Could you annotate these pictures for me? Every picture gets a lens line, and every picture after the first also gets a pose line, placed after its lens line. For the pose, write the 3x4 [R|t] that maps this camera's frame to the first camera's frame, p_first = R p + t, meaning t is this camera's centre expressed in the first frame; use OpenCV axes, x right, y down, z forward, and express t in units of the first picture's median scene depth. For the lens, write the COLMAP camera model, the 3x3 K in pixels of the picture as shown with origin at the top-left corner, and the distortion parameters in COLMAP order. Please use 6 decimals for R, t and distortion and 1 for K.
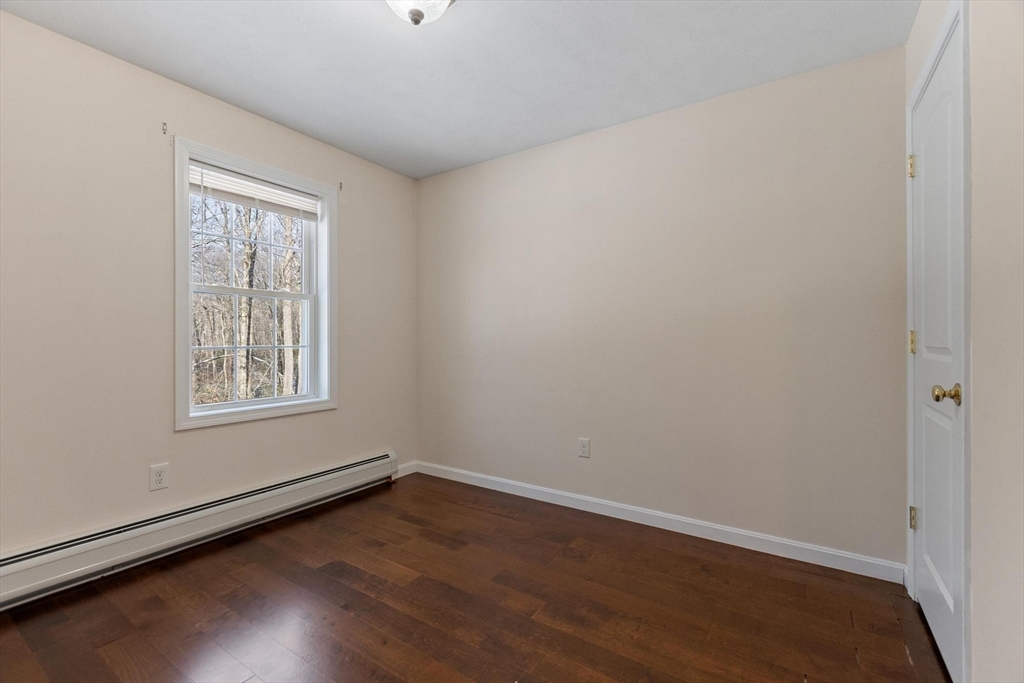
lens RADIAL K [[460.3, 0, 507.8], [0, 460.3, 336.7], [0, 0, 1]] dist [0.004170, 0.000332]
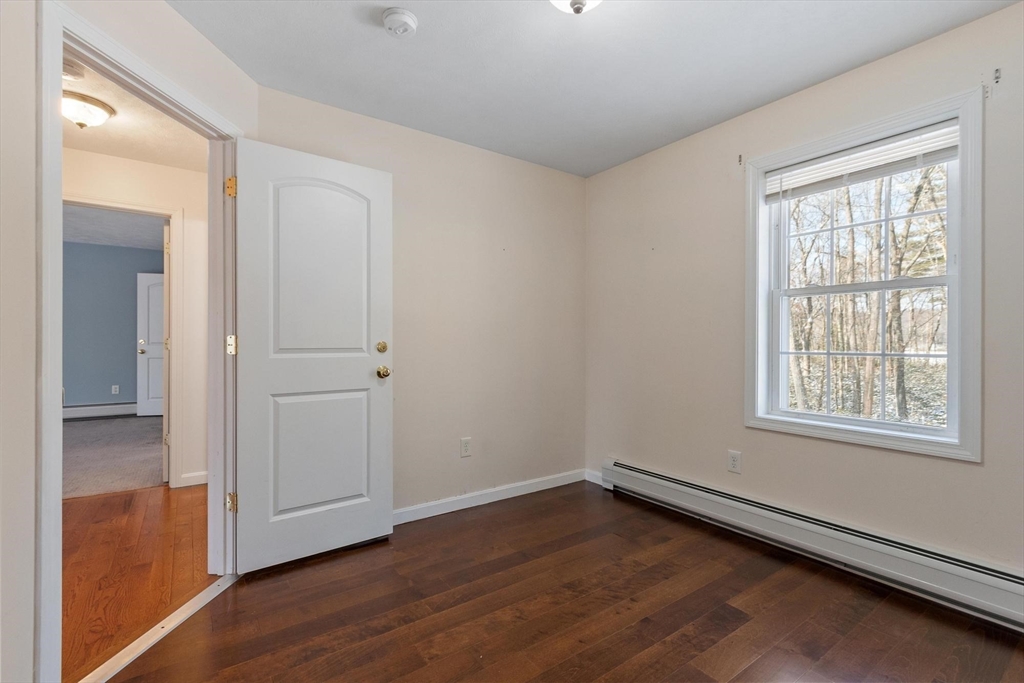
lens RADIAL K [[460.3, 0, 505.4], [0, 460.3, 343.9], [0, 0, 1]] dist [0.004170, 0.000332]
pose [[-0.376540, 0.002024, -0.926398, 0.524224], [0.000980, 0.999998, 0.001786, 0.002457], [0.926400, -0.000236, -0.376541, 0.872071]]
